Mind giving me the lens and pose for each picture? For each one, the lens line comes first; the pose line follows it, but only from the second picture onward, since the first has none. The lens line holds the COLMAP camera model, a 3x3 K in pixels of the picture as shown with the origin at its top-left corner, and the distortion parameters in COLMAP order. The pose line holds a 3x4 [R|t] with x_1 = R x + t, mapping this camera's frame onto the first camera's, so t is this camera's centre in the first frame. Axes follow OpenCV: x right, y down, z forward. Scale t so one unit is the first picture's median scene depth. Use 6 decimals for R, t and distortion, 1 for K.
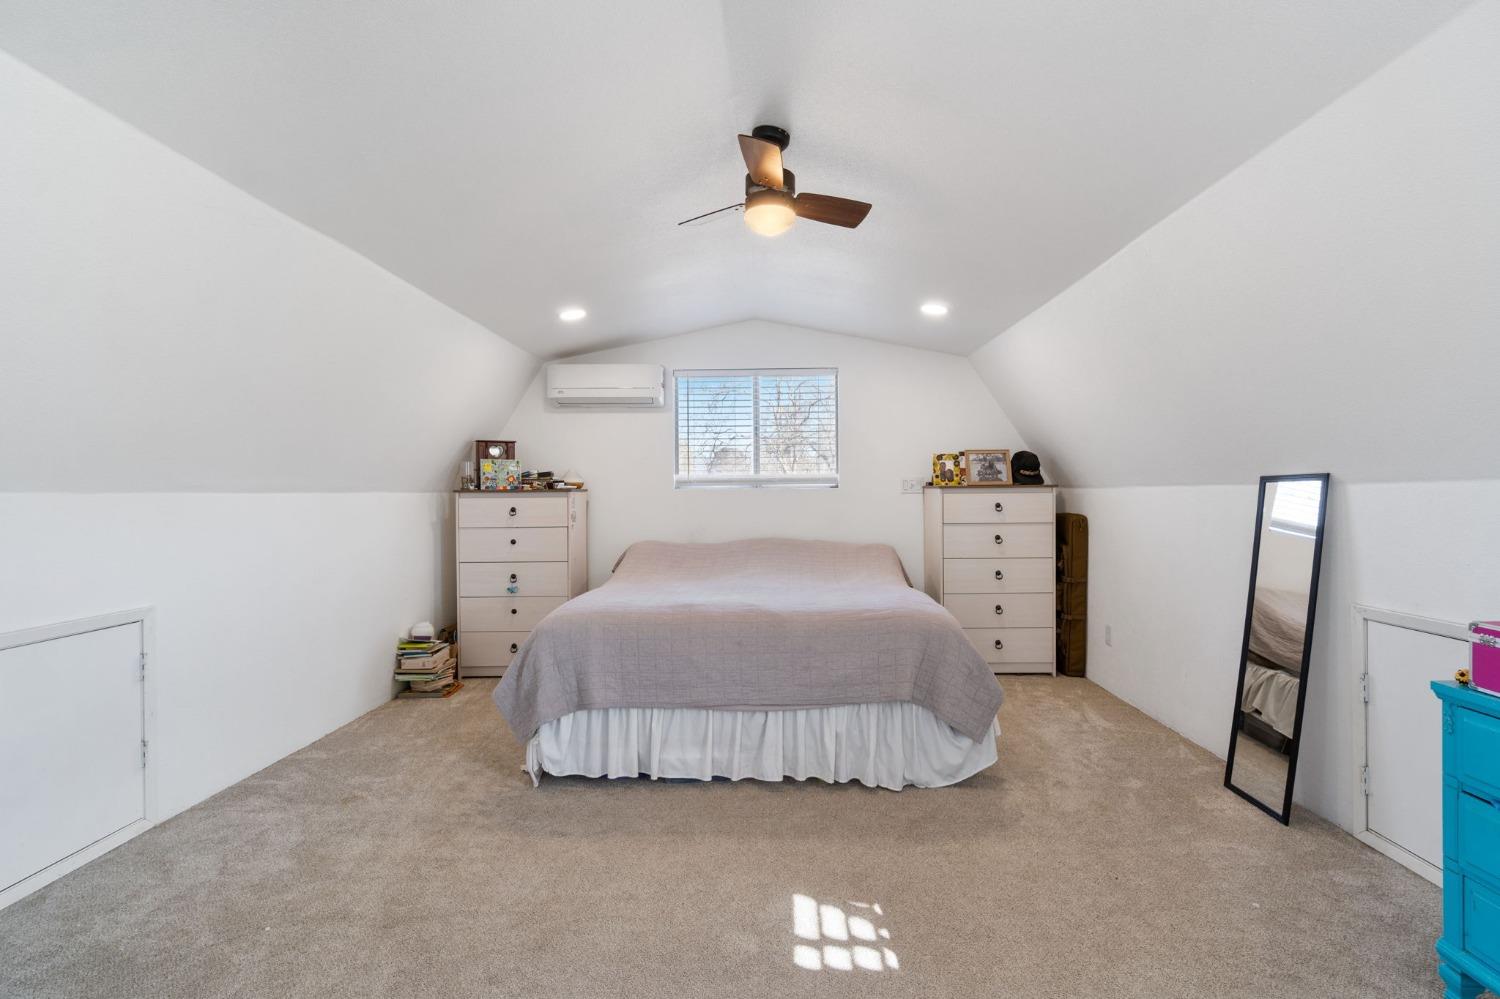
lens RADIAL K [[661.7, 0, 754.5], [0, 661.7, 496.8], [0, 0, 1]] dist [-0.001953, -0.000115]
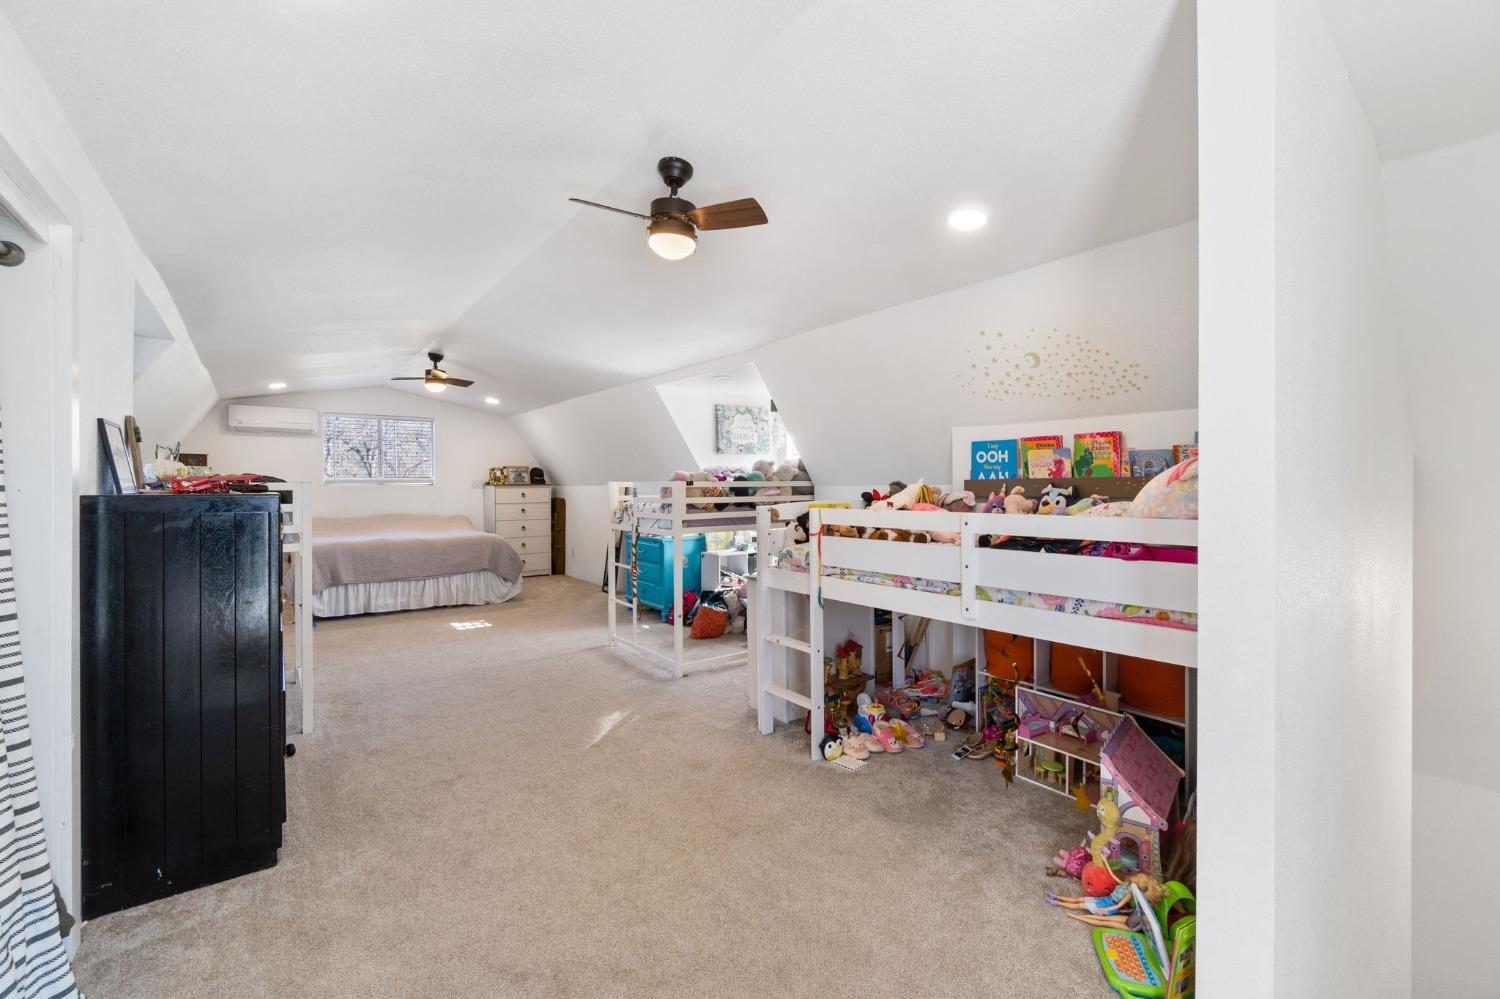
lens RADIAL K [[661.7, 0, 756.5], [0, 661.7, 489.8], [0, 0, 1]] dist [-0.001953, -0.000115]
pose [[0.777889, -0.003384, 0.628393, -0.549589], [0.003741, 0.999993, 0.000755, 0.000907], [-0.628391, 0.001764, 0.777896, -1.611536]]
